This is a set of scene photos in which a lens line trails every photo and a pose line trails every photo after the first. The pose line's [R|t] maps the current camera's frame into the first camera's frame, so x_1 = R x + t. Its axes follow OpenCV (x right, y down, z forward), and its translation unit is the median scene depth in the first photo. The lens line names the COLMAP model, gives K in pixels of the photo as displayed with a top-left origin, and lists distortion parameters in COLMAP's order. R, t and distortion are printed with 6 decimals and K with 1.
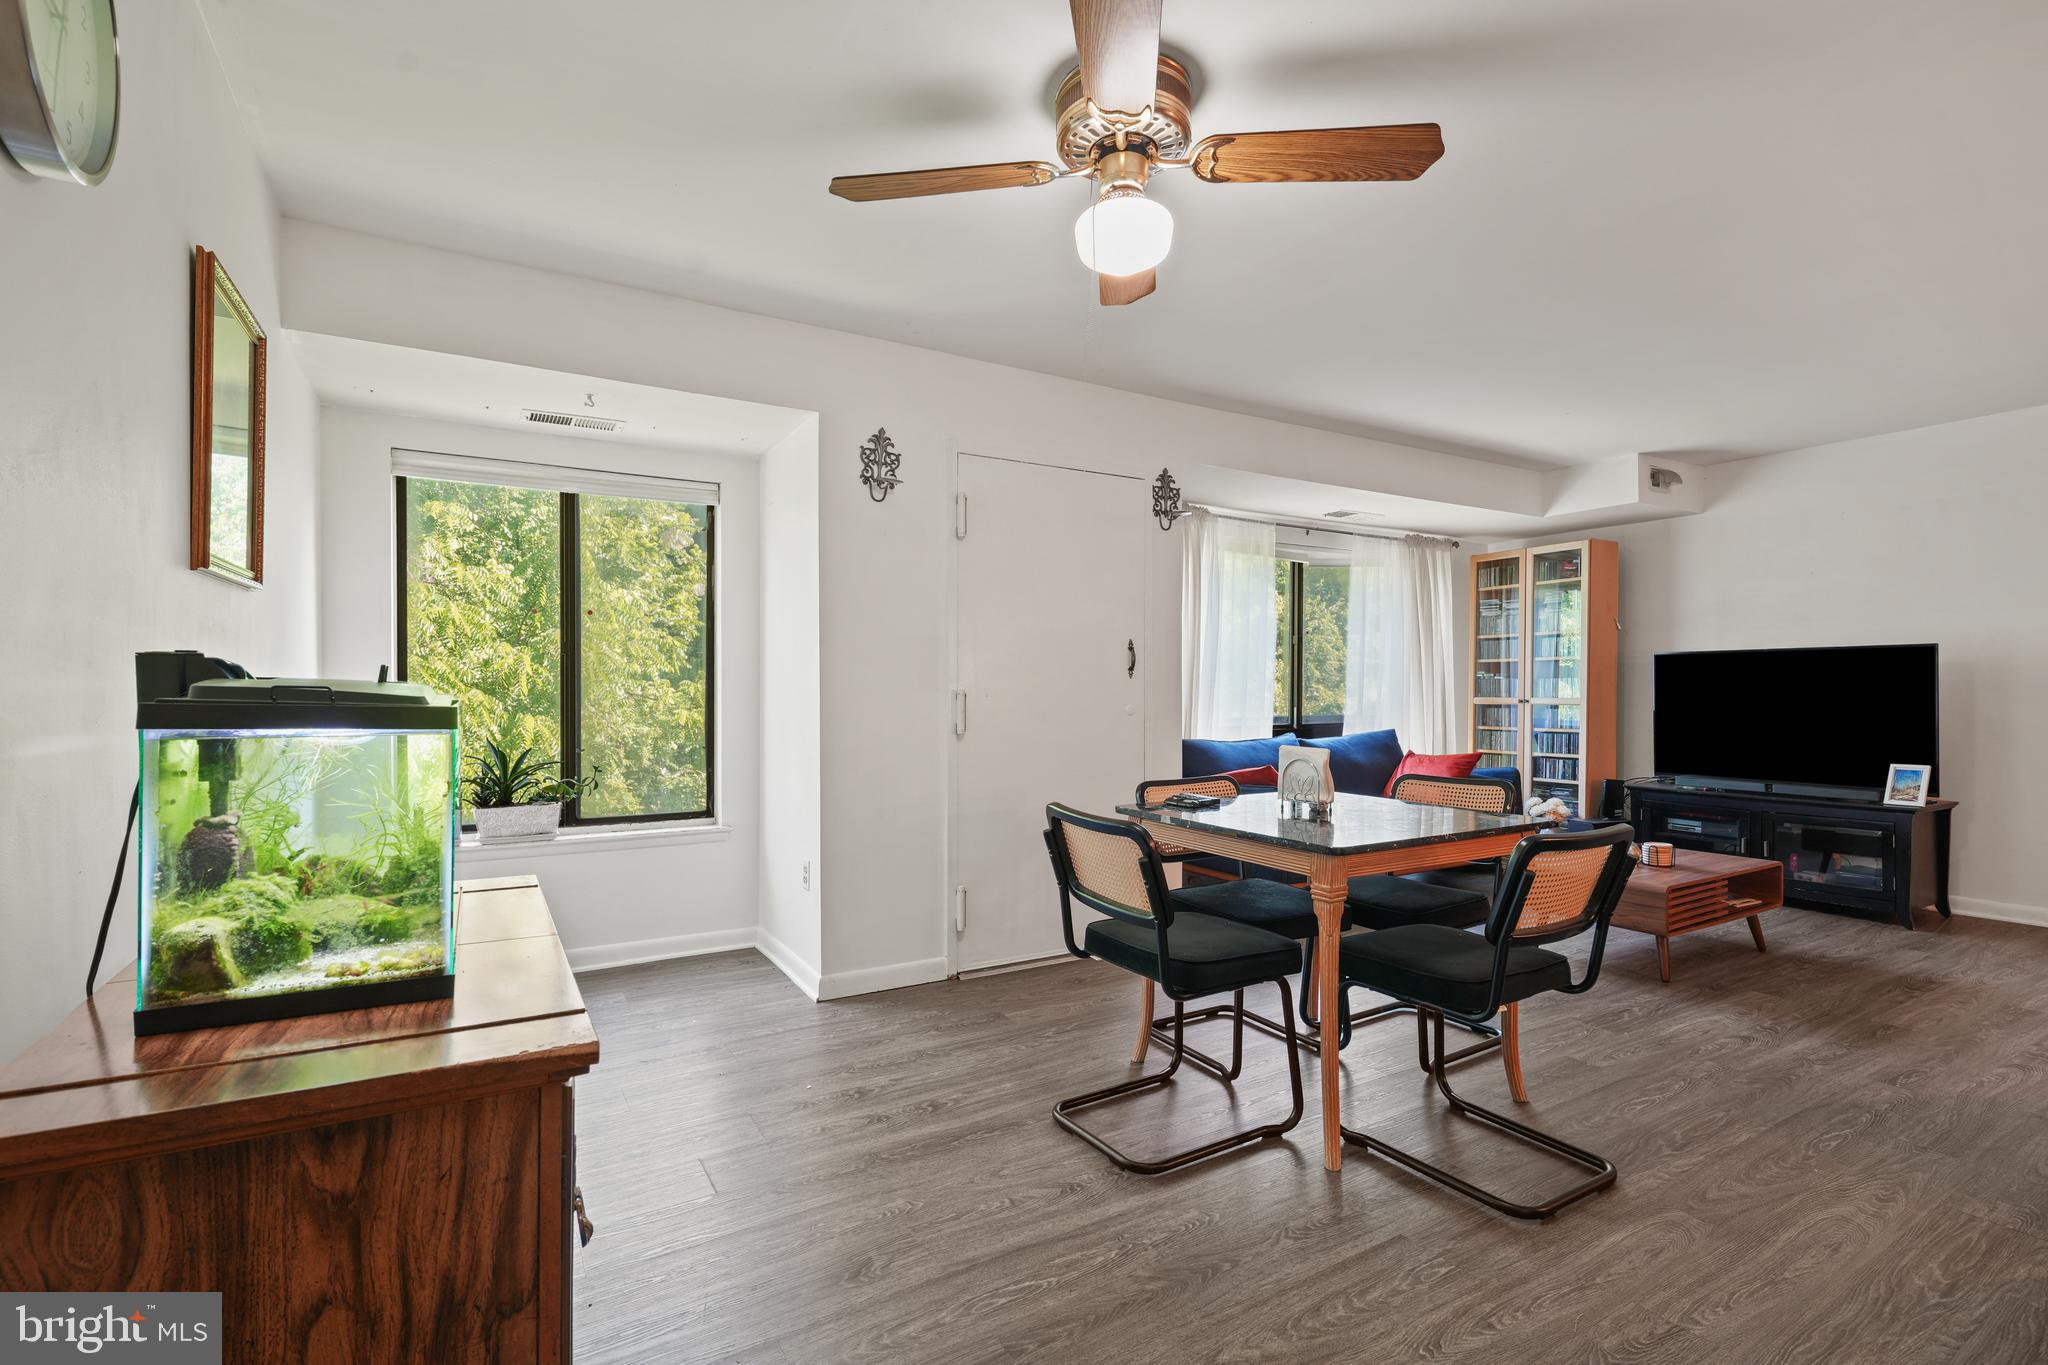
lens RADIAL K [[936.6, 0, 1022.1], [0, 936.6, 708.6], [0, 0, 1]] dist [0.002185, -0.001399]
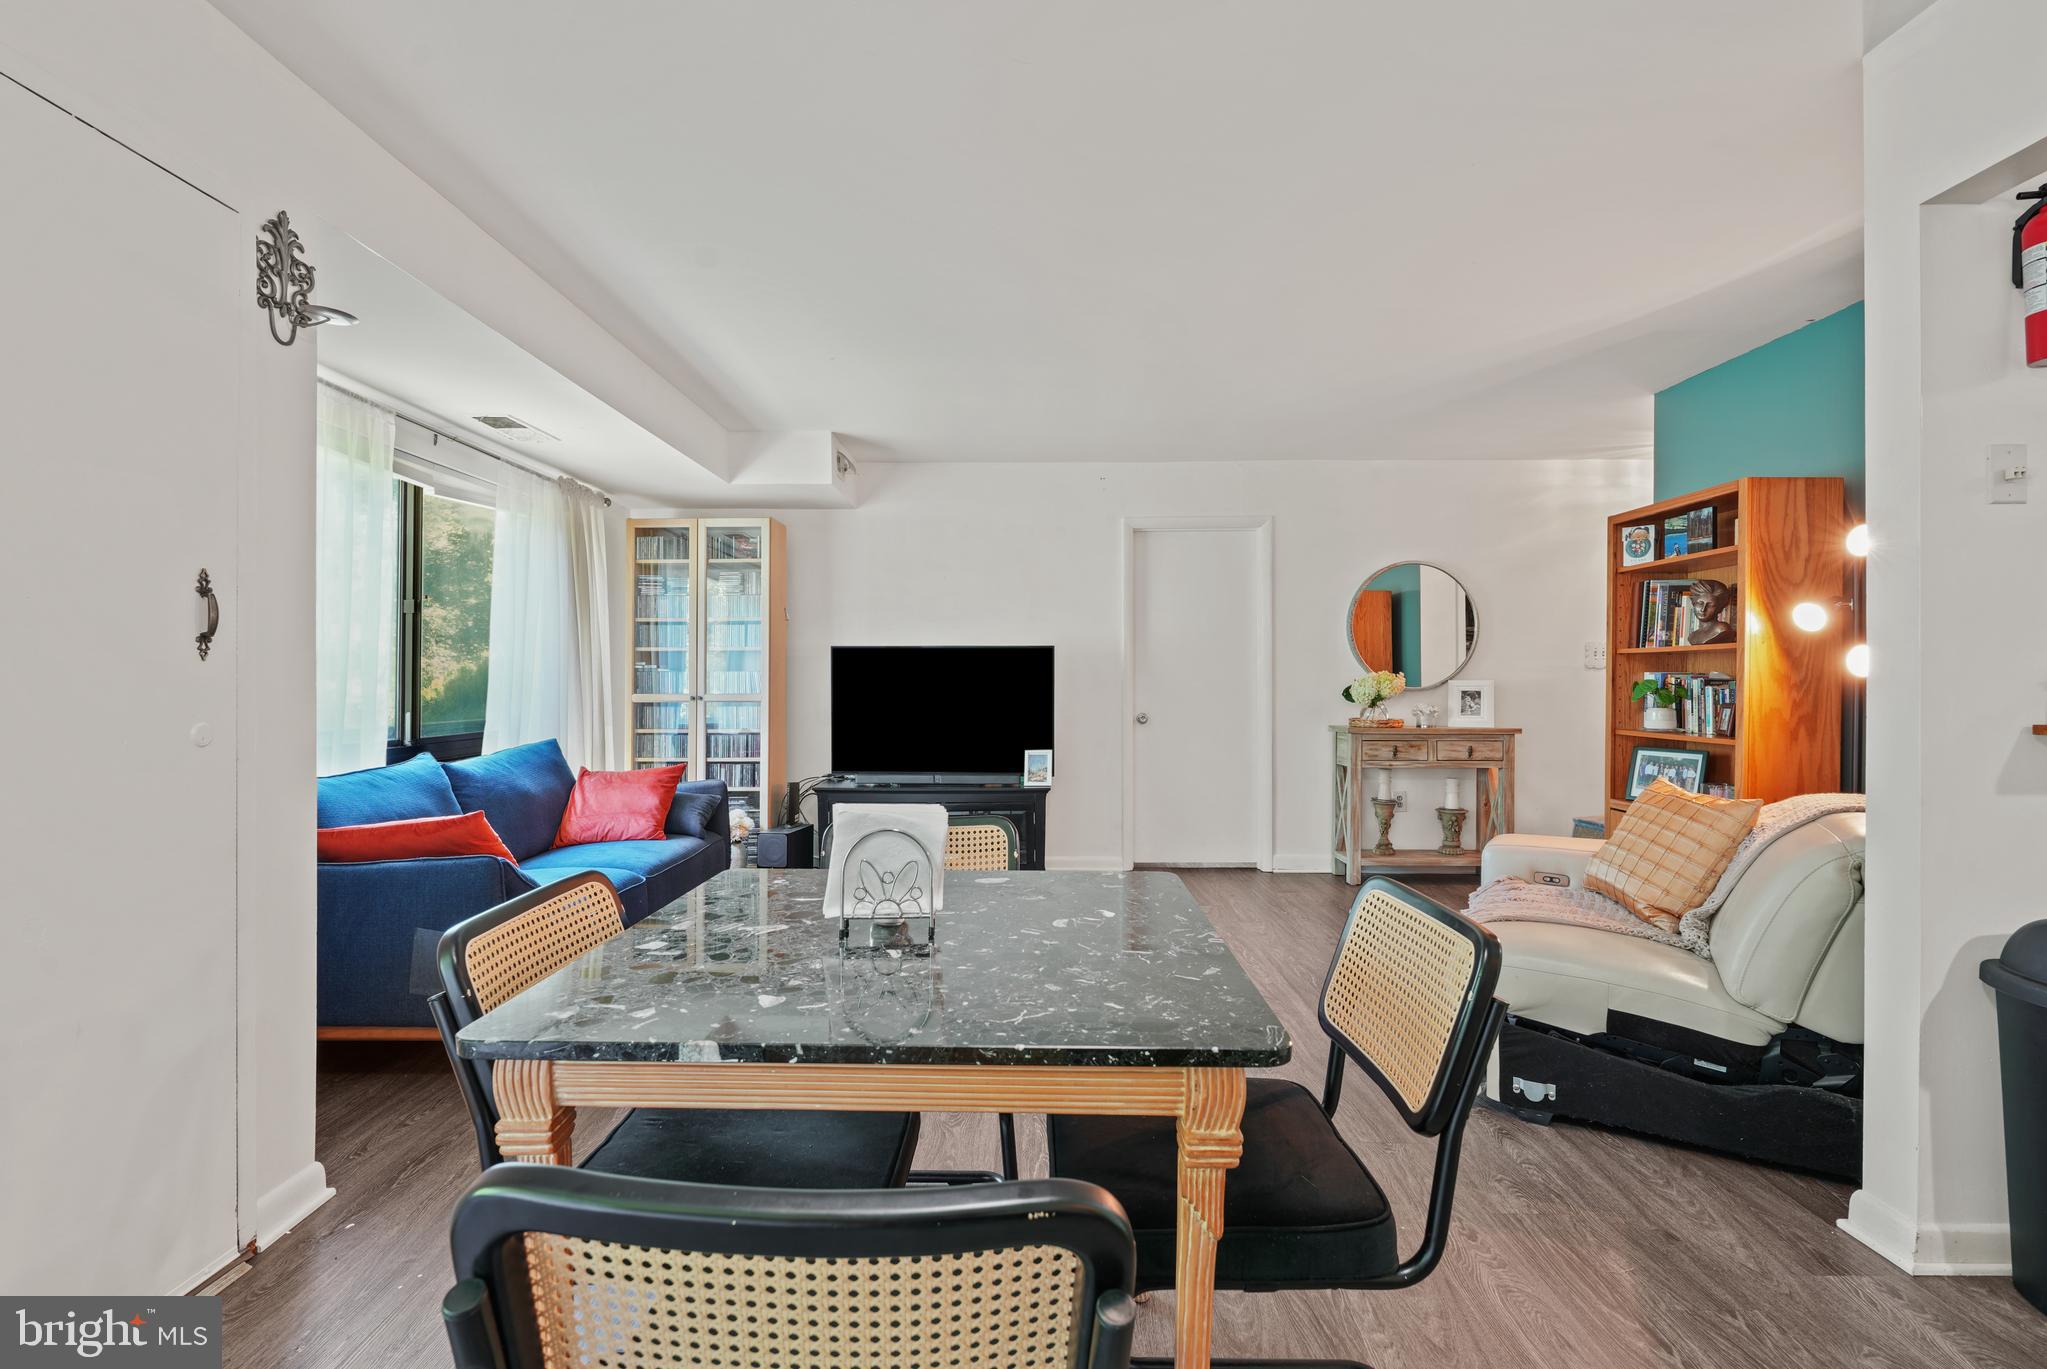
lens RADIAL K [[939.9, 0, 1023.5], [0, 939.9, 684.5], [0, 0, 1]] dist [-0.000861, -0.000499]
pose [[0.520593, 0.000068, 0.853805, -0.039757], [0.015557, 0.999833, -0.009565, -0.008267], [-0.853663, 0.018262, 0.520505, 0.333203]]
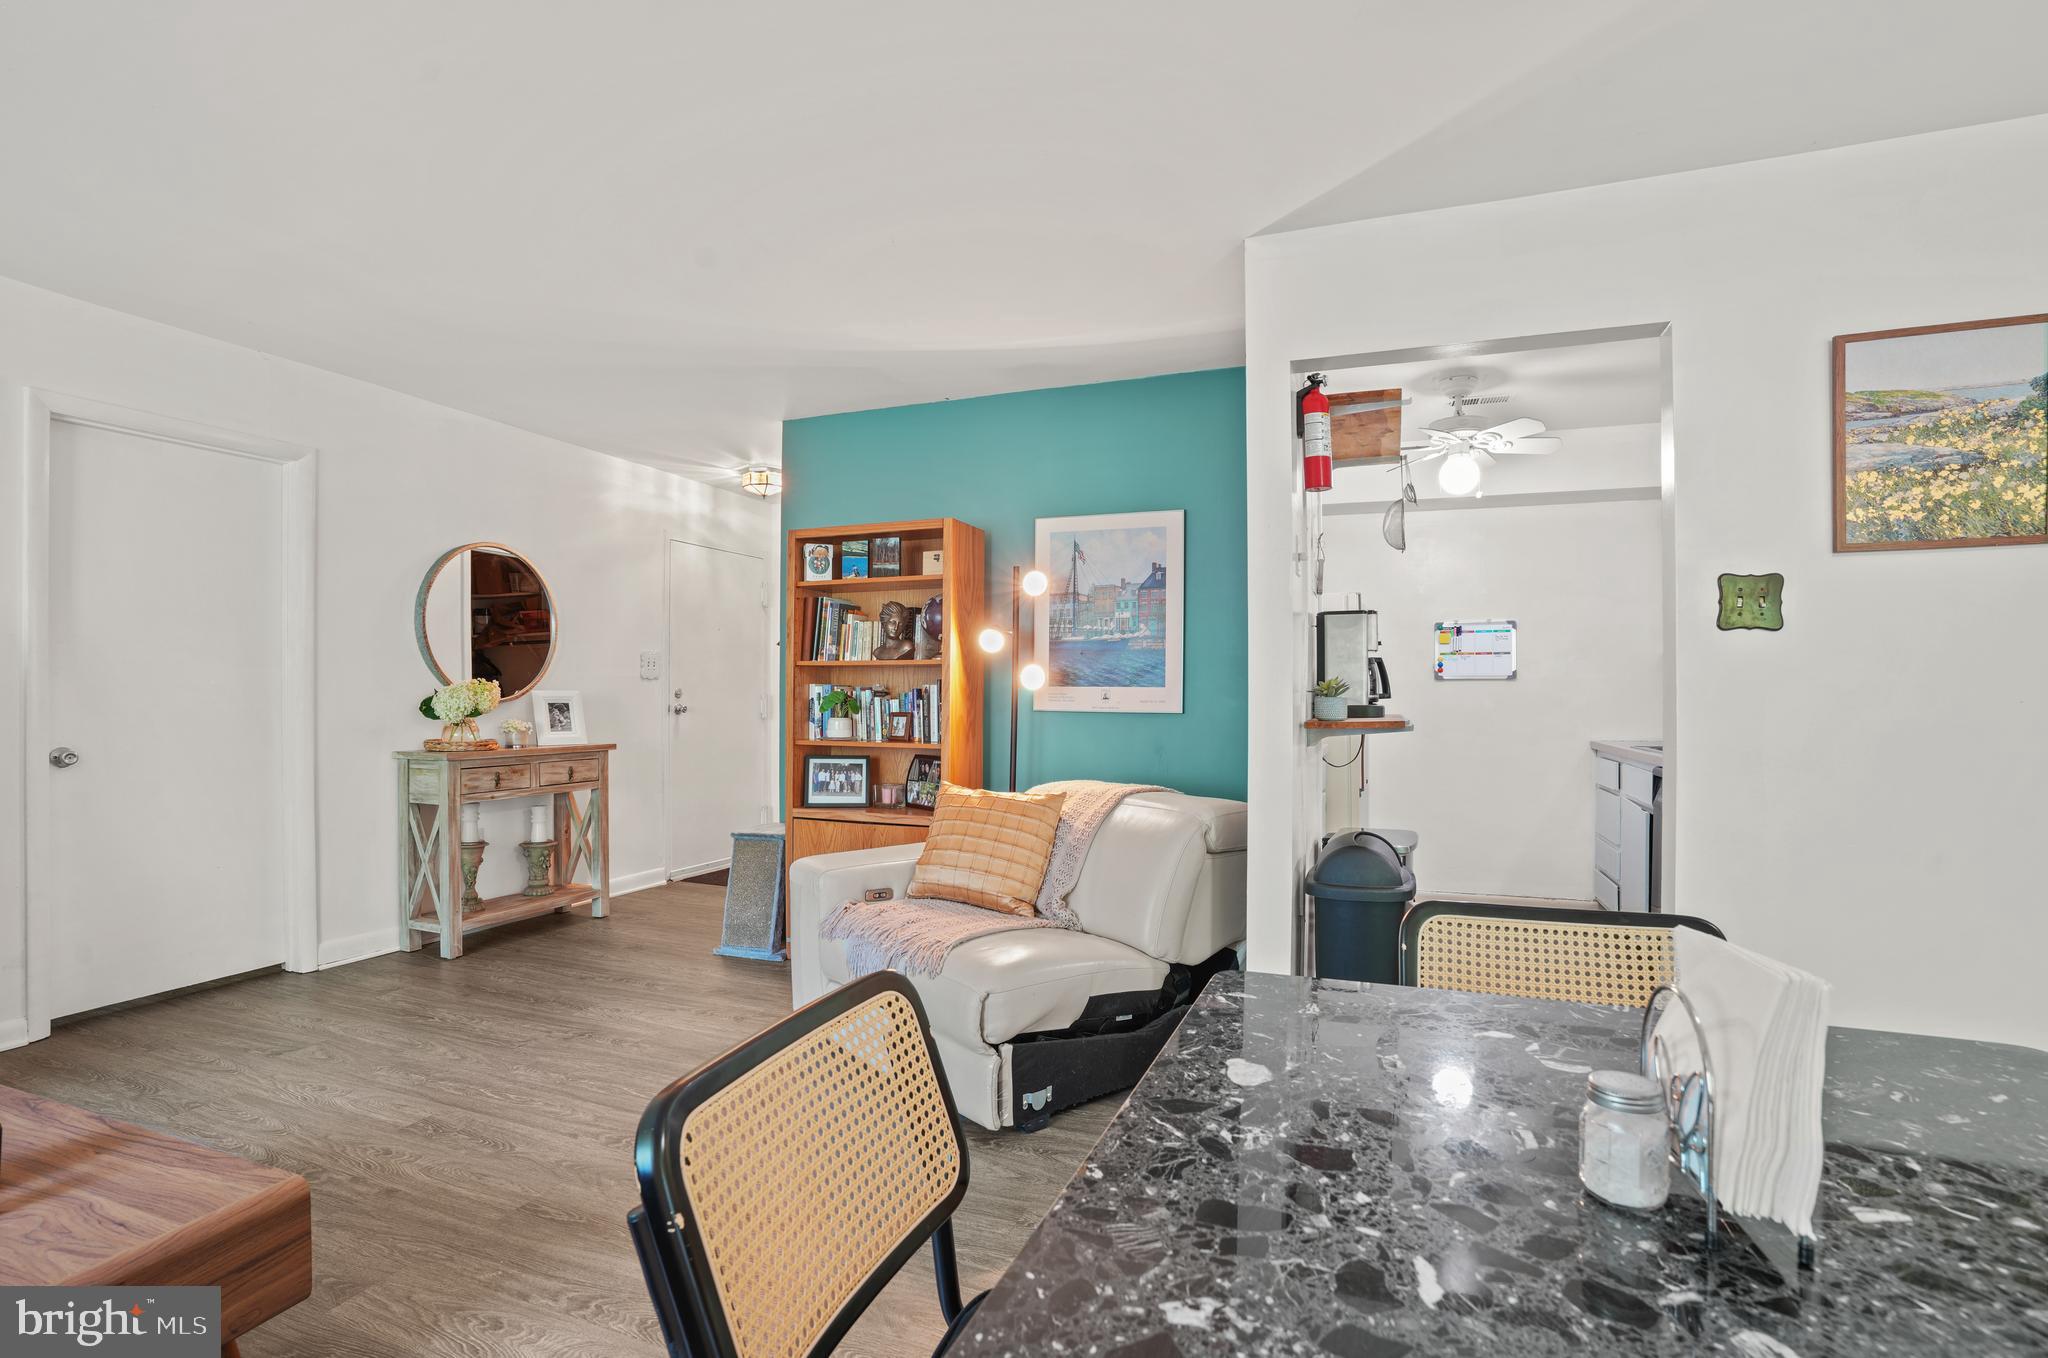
lens RADIAL K [[955.7, 0, 1022.6], [0, 955.7, 693.6], [0, 0, 1]] dist [-0.085082, 0.032006]
pose [[-0.611230, 0.001181, 0.791452, 0.114380], [0.015139, 0.999833, 0.010200, -0.014579], [-0.791308, 0.018216, -0.611146, 0.634261]]
